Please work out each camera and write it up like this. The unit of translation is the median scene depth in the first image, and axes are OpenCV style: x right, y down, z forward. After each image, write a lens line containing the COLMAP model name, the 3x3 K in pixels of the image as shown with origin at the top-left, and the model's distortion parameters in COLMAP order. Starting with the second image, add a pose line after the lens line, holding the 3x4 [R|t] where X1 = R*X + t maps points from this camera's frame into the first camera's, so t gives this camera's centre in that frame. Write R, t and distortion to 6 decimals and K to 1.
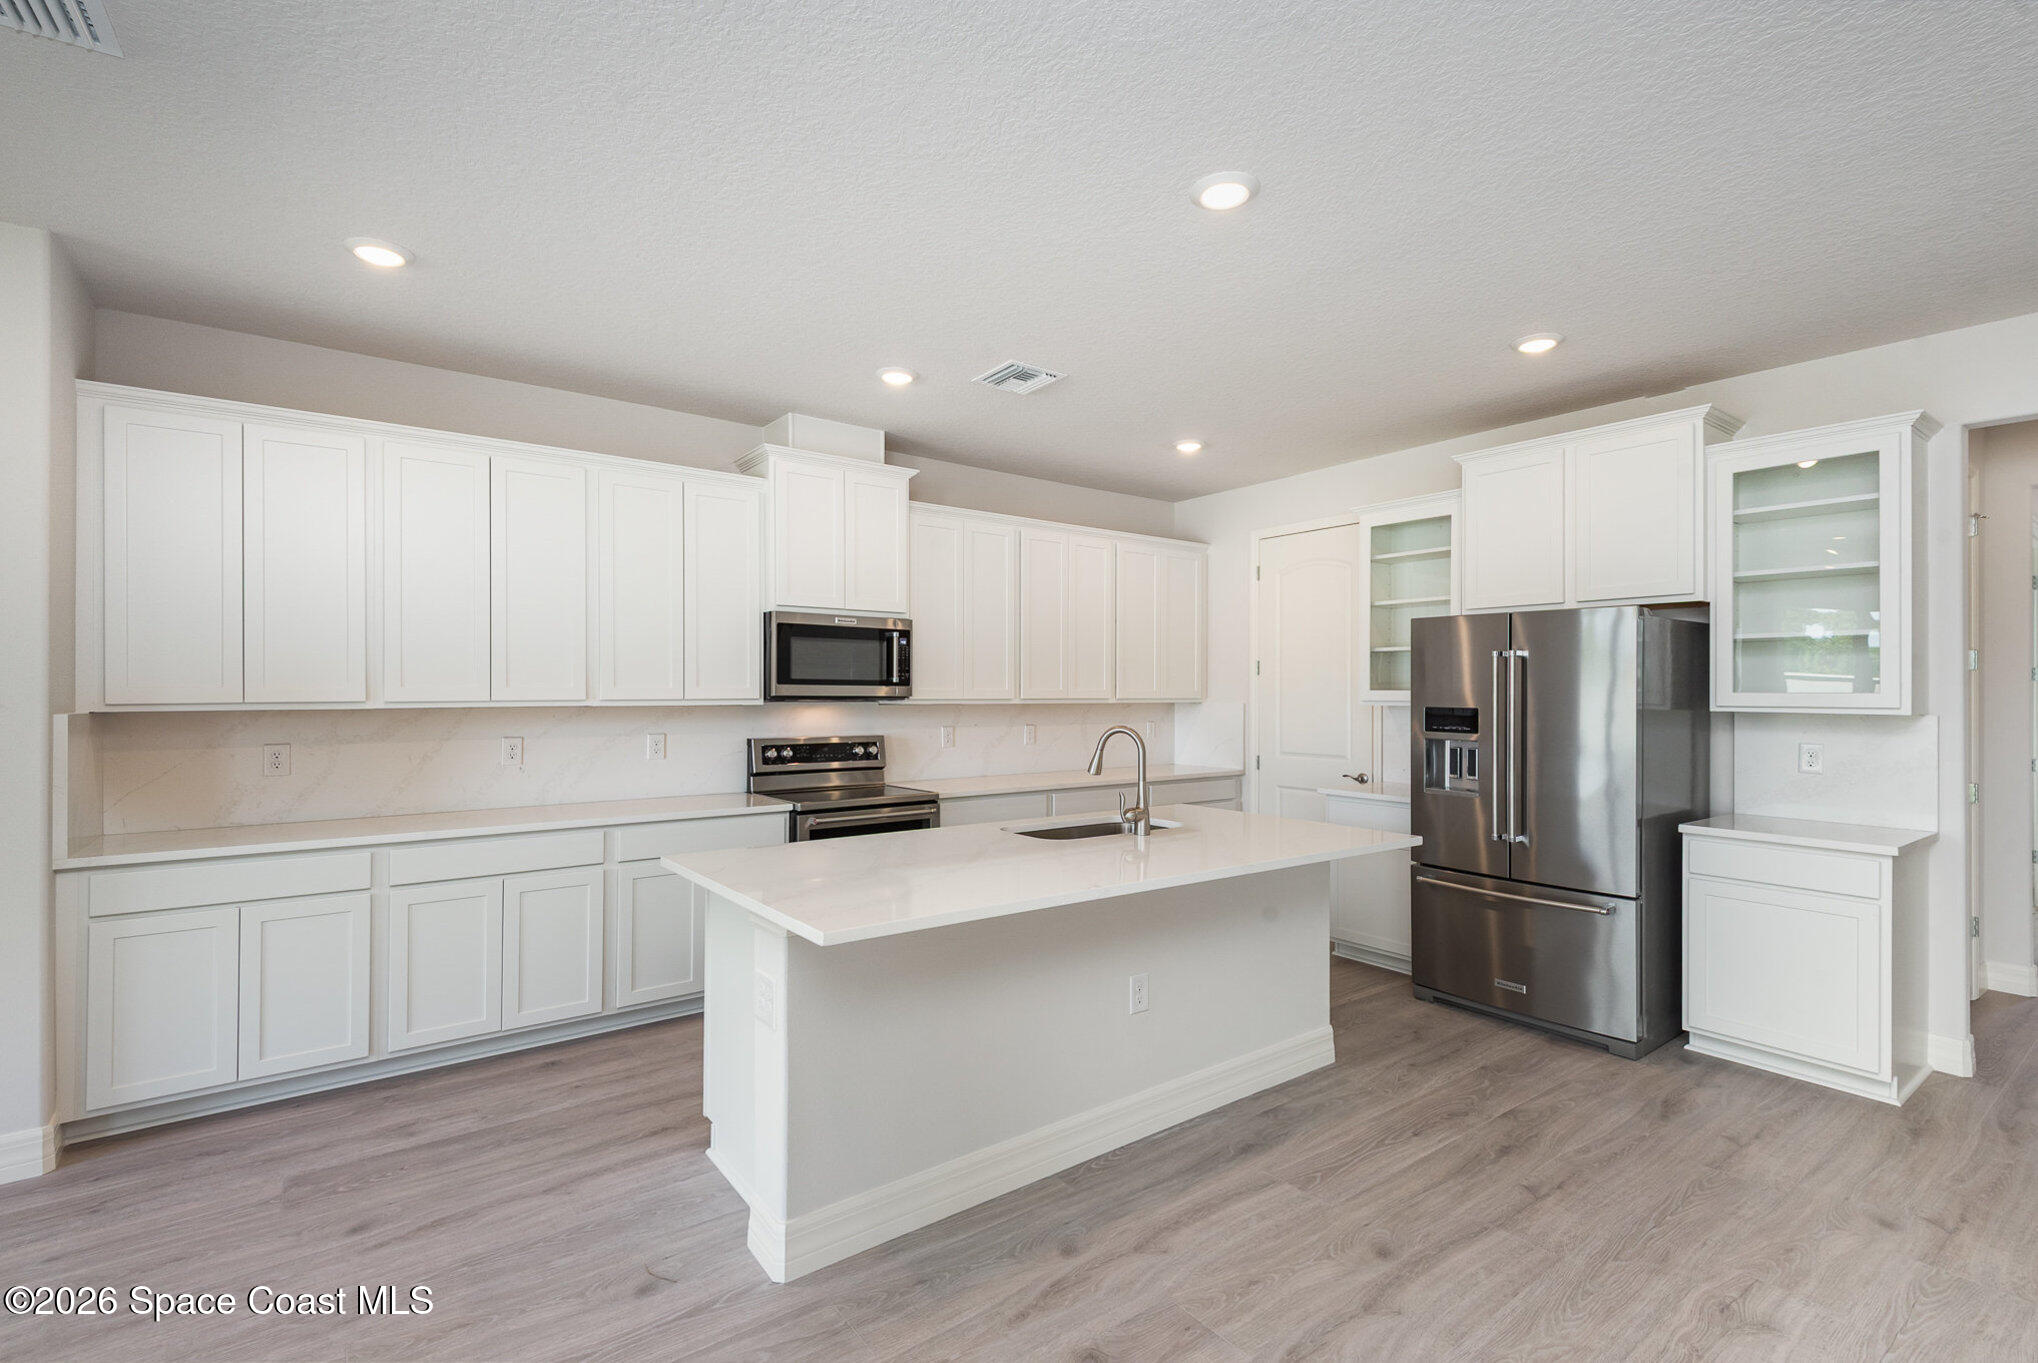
lens RADIAL K [[937.8, 0, 1019.1], [0, 937.8, 690.4], [0, 0, 1]] dist [0.024572, -0.000502]
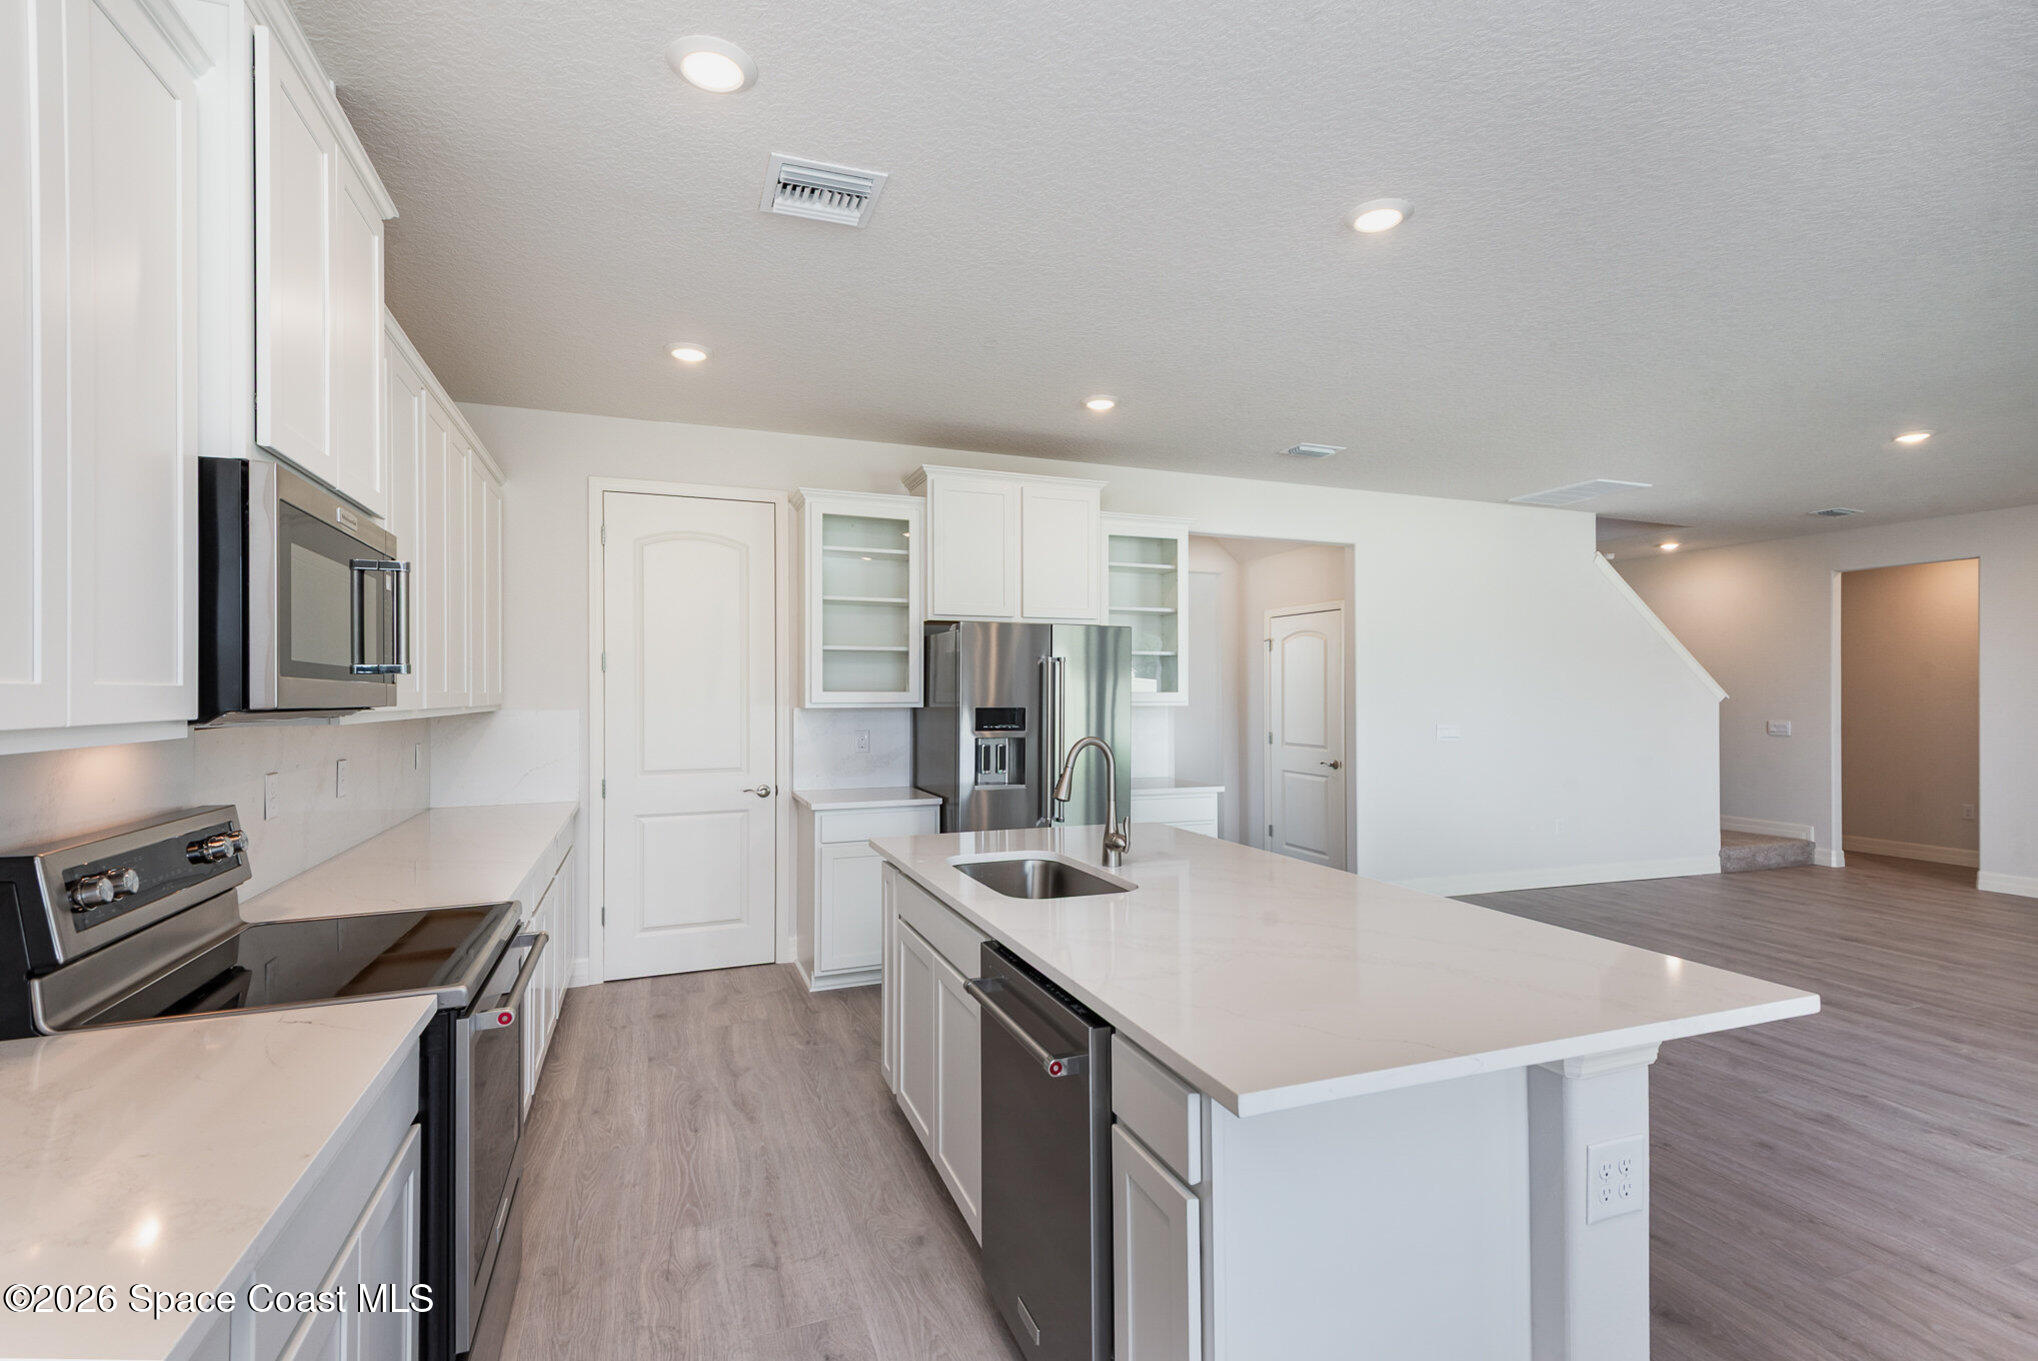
lens RADIAL K [[981.0, 0, 1008.6], [0, 981.0, 668.6], [0, 0, 1]] dist [0.059245, 0.000415]
pose [[0.289000, 0.030262, 0.956851, -0.533354], [-0.004920, 0.999534, -0.030126, 0.001732], [-0.957316, 0.003998, 0.289014, 0.637806]]
